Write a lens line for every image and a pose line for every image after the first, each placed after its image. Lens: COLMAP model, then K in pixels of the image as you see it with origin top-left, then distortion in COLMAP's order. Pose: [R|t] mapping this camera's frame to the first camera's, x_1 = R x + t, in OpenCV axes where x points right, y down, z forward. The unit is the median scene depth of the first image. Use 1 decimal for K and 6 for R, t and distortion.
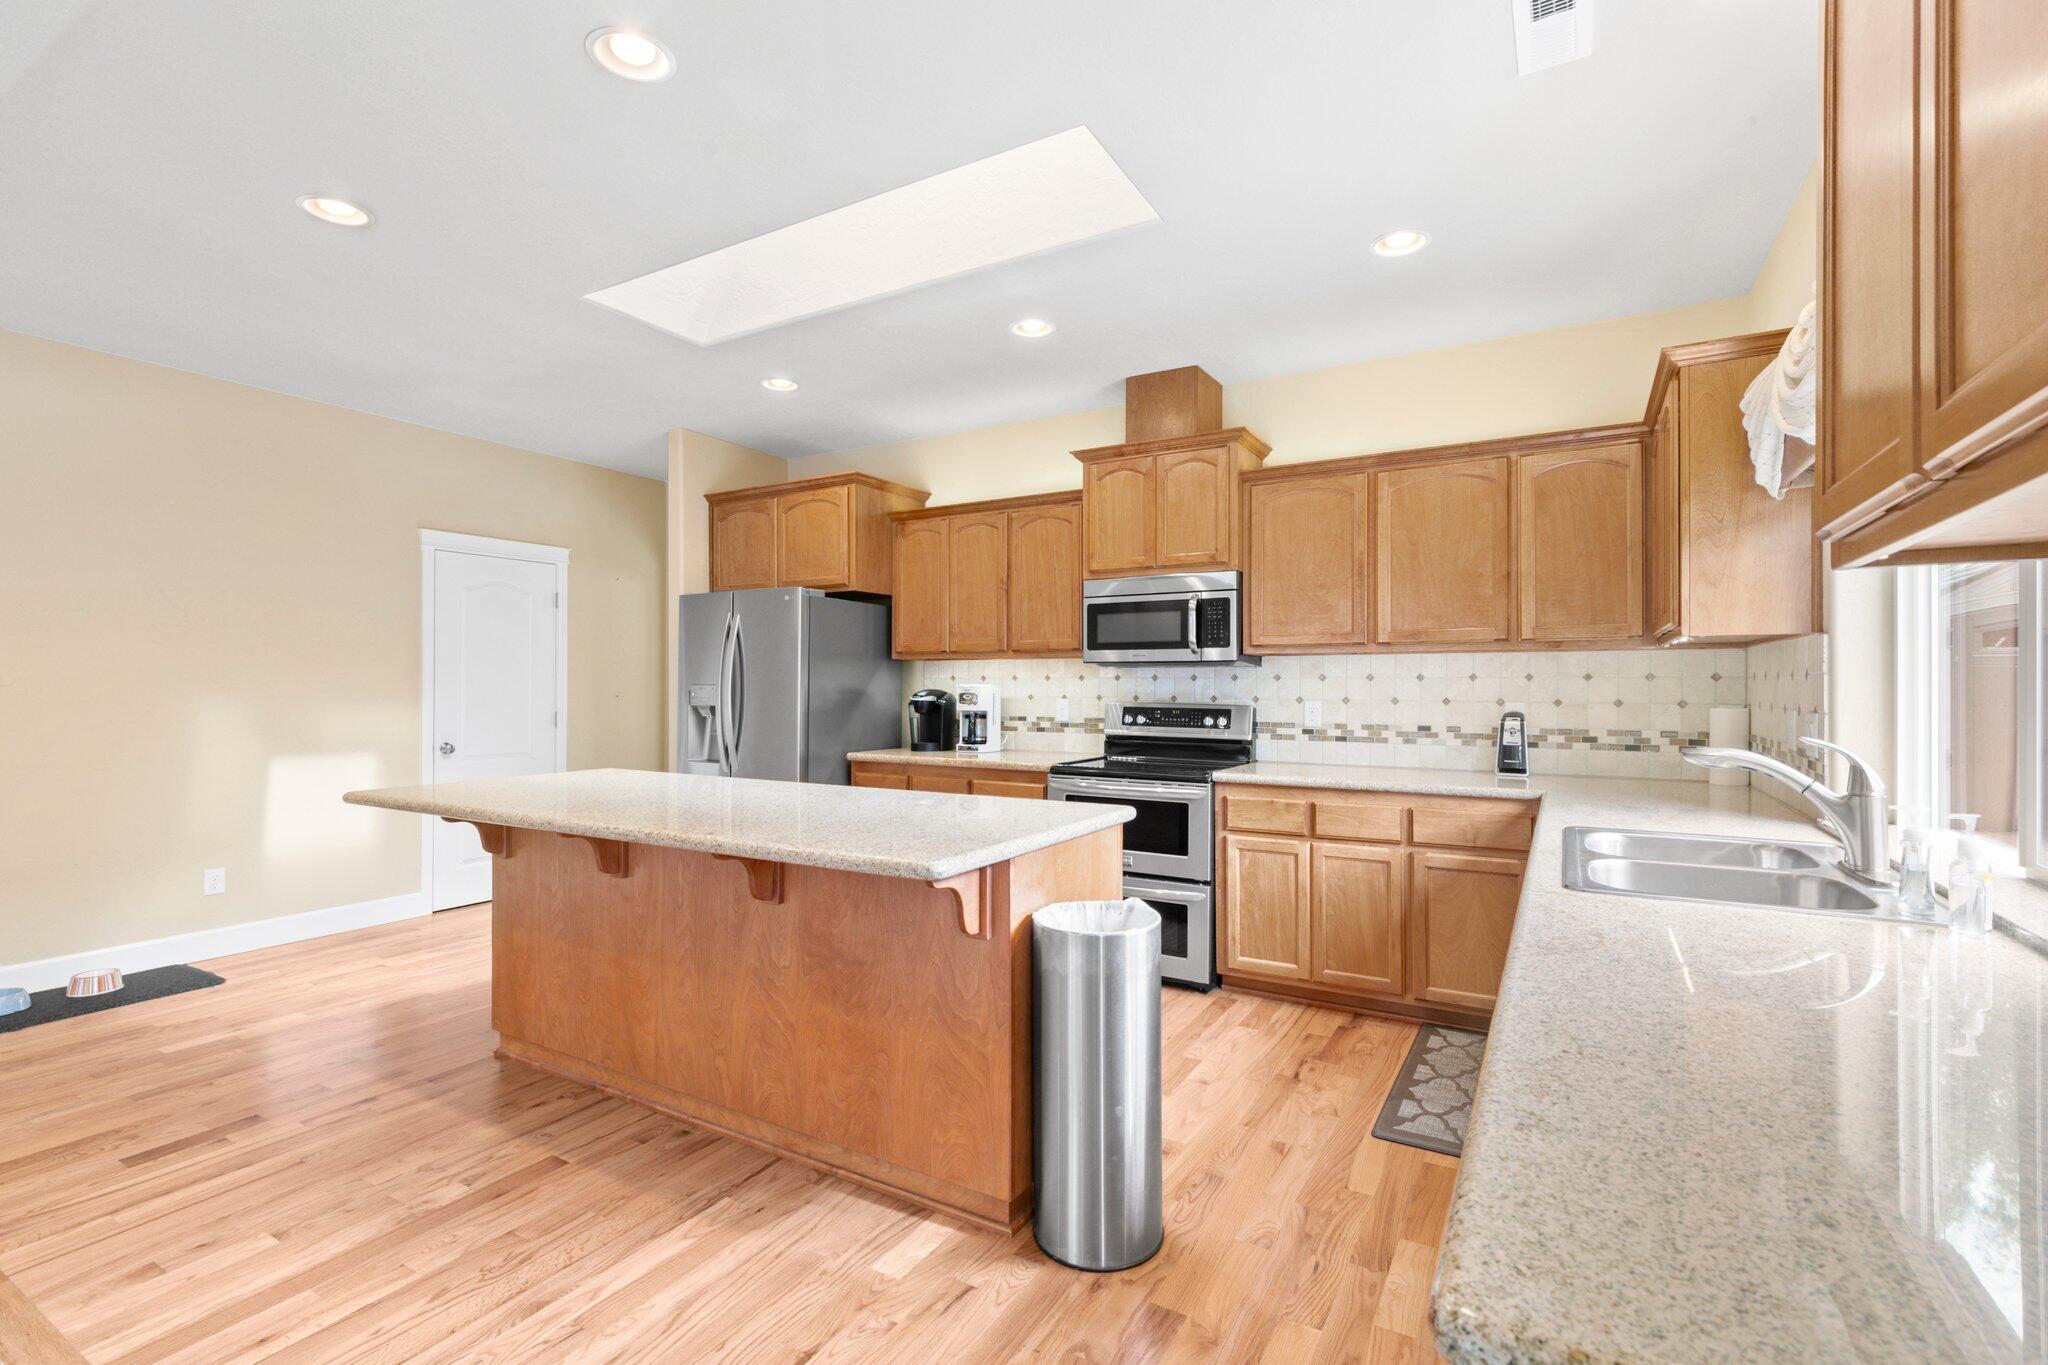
lens RADIAL K [[911.7, 0, 1037.9], [0, 911.7, 682.7], [0, 0, 1]] dist [0.004909, -0.000257]
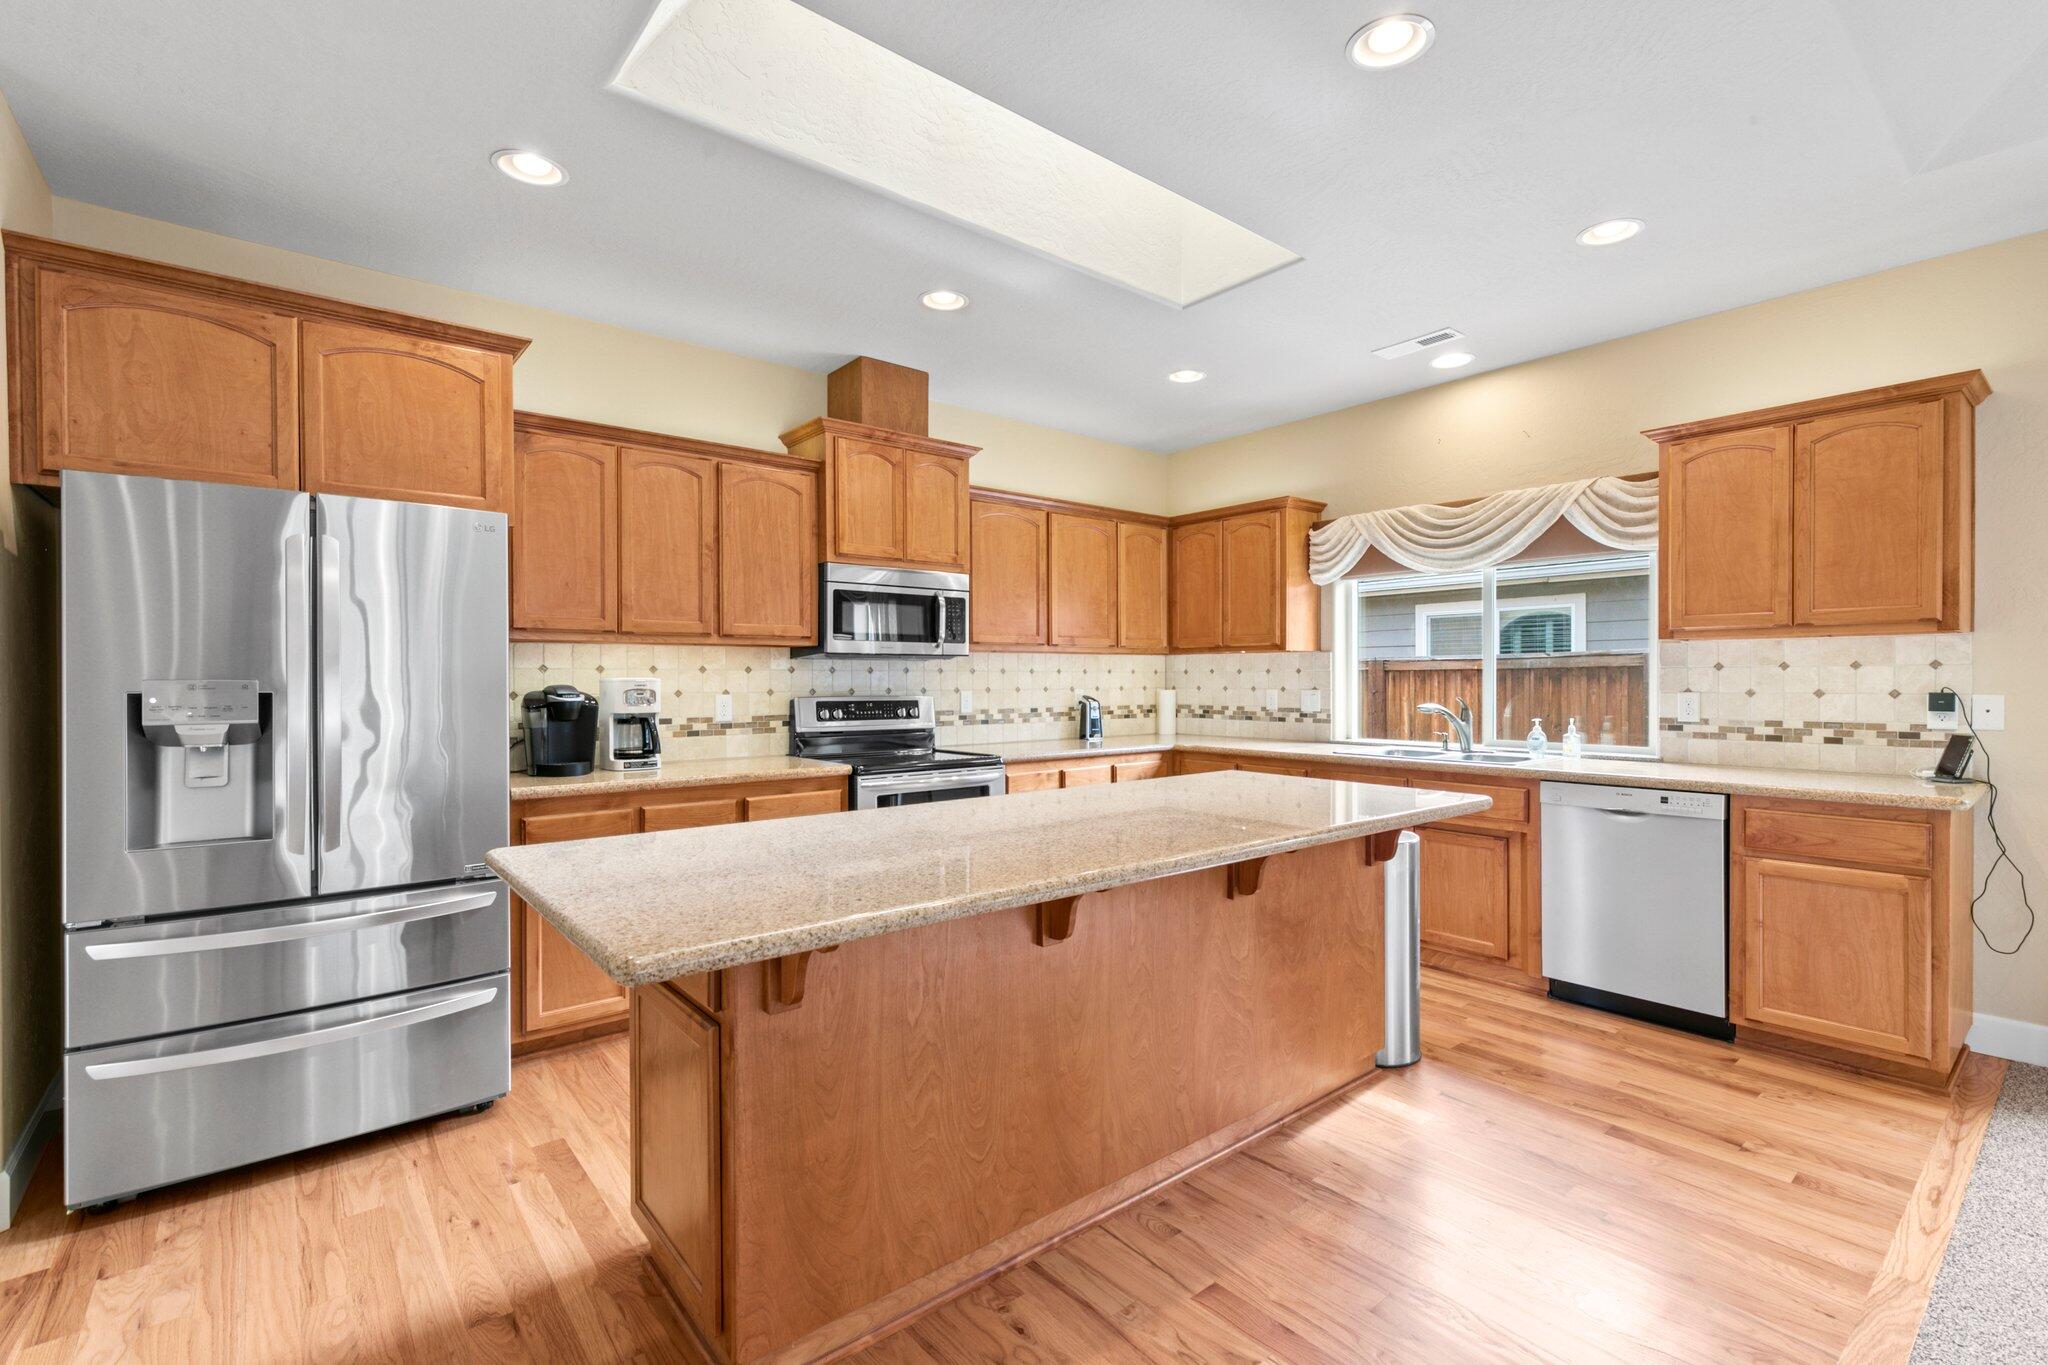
lens RADIAL K [[911.7, 0, 1037.9], [0, 911.7, 682.7], [0, 0, 1]] dist [0.004909, -0.000257]
pose [[0.347035, -0.007063, 0.937826, -0.763374], [0.000670, 0.999973, 0.007283, 0.000990], [-0.937852, -0.001899, 0.347030, 0.511022]]
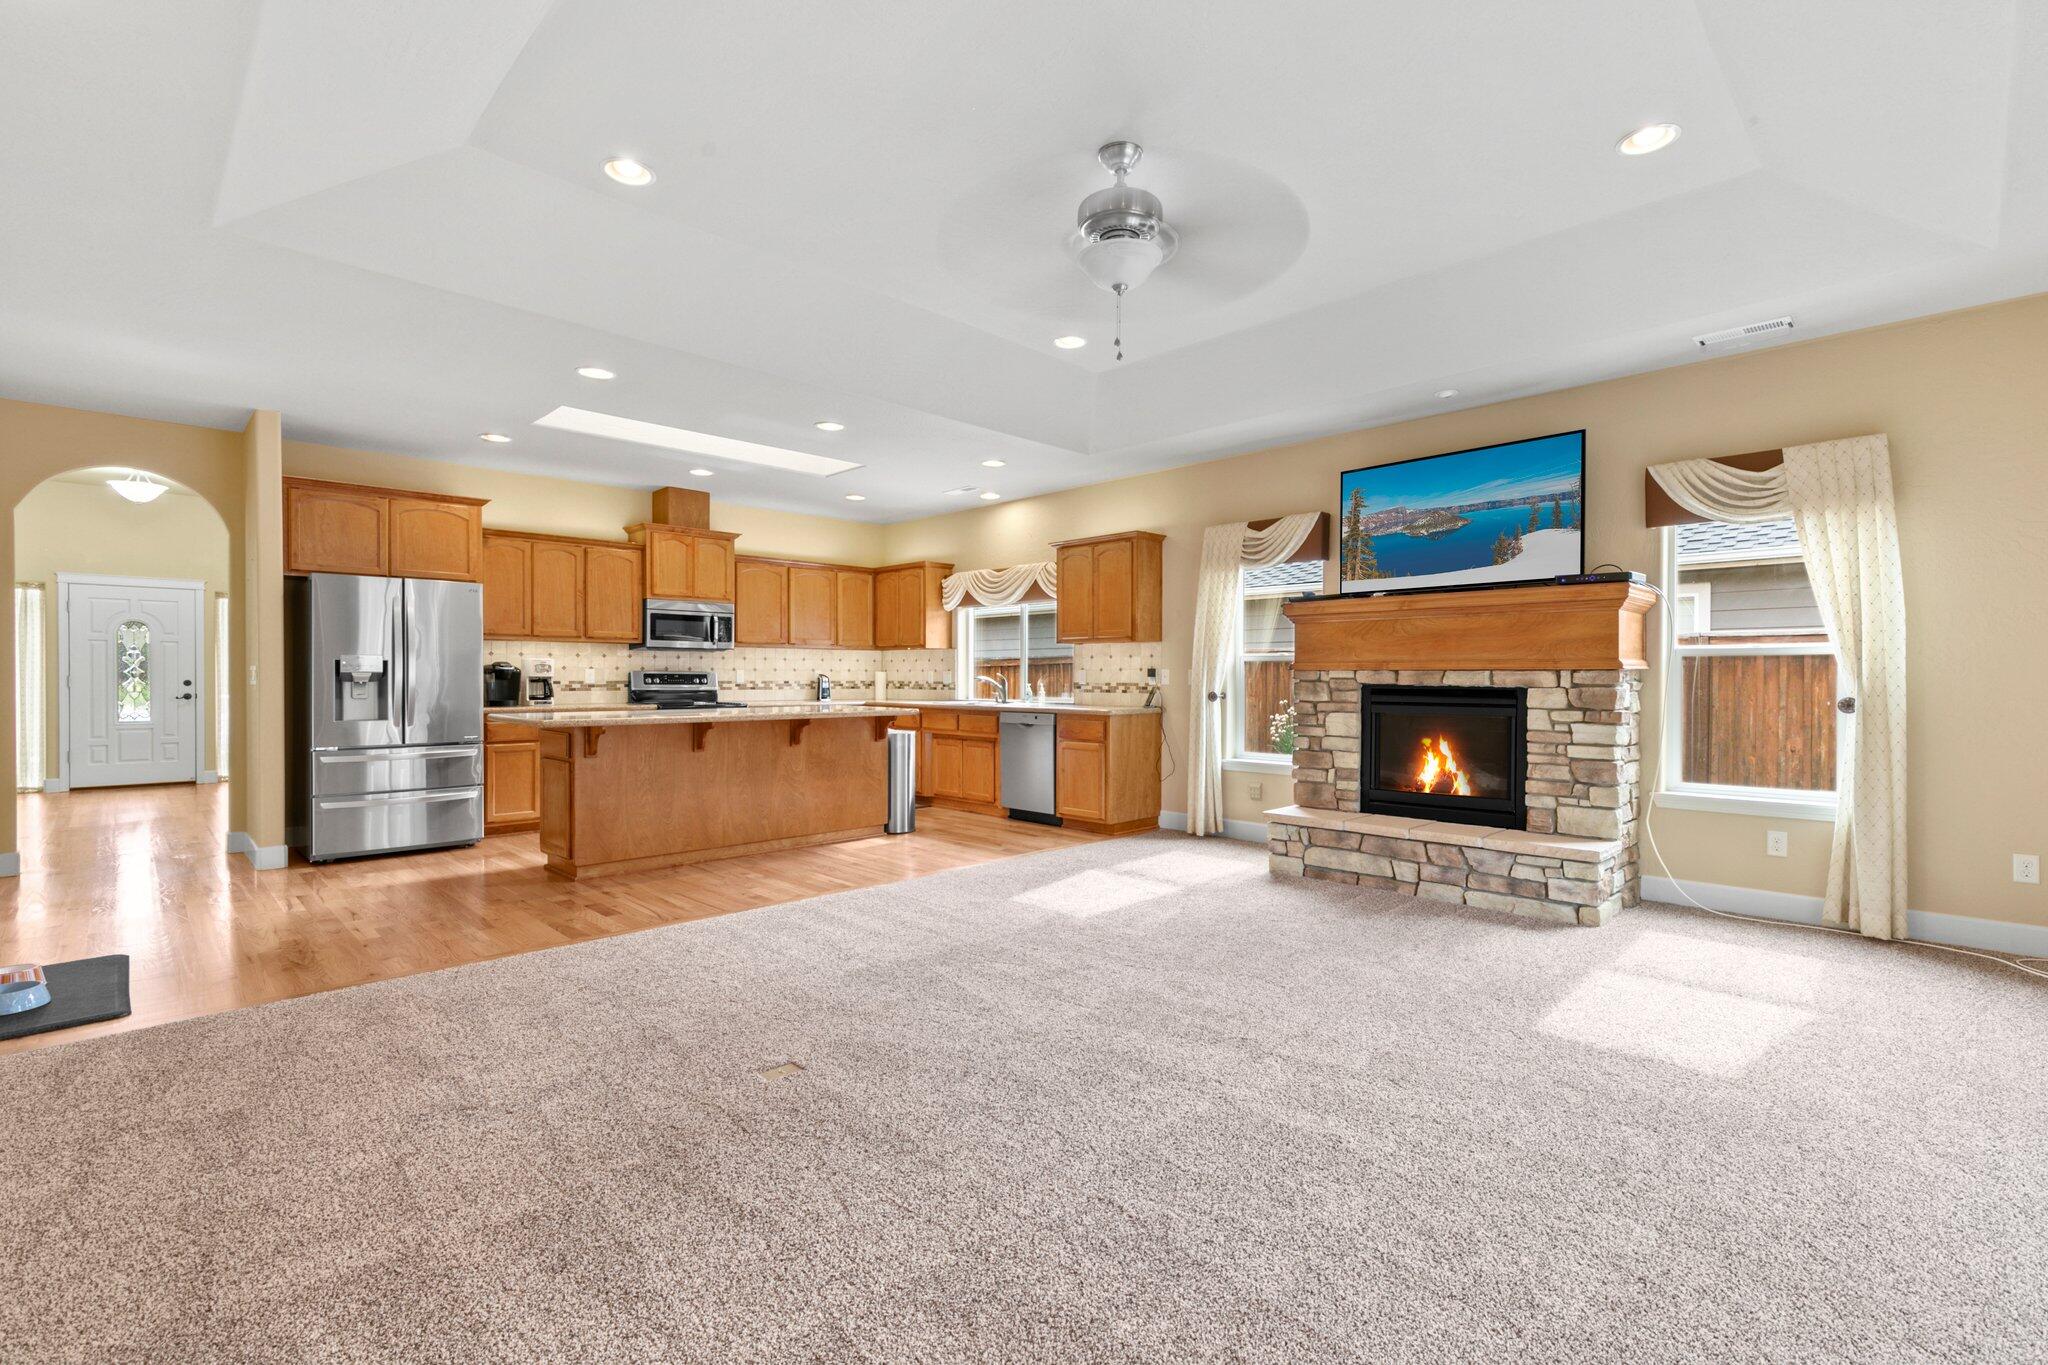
lens RADIAL K [[911.7, 0, 1037.9], [0, 911.7, 682.7], [0, 0, 1]] dist [0.004909, -0.000257]
pose [[0.261967, -0.007026, 0.965051, -1.473065], [-0.004963, 0.999950, 0.008628, 0.027505], [-0.965064, -0.007050, 0.261919, -0.161095]]
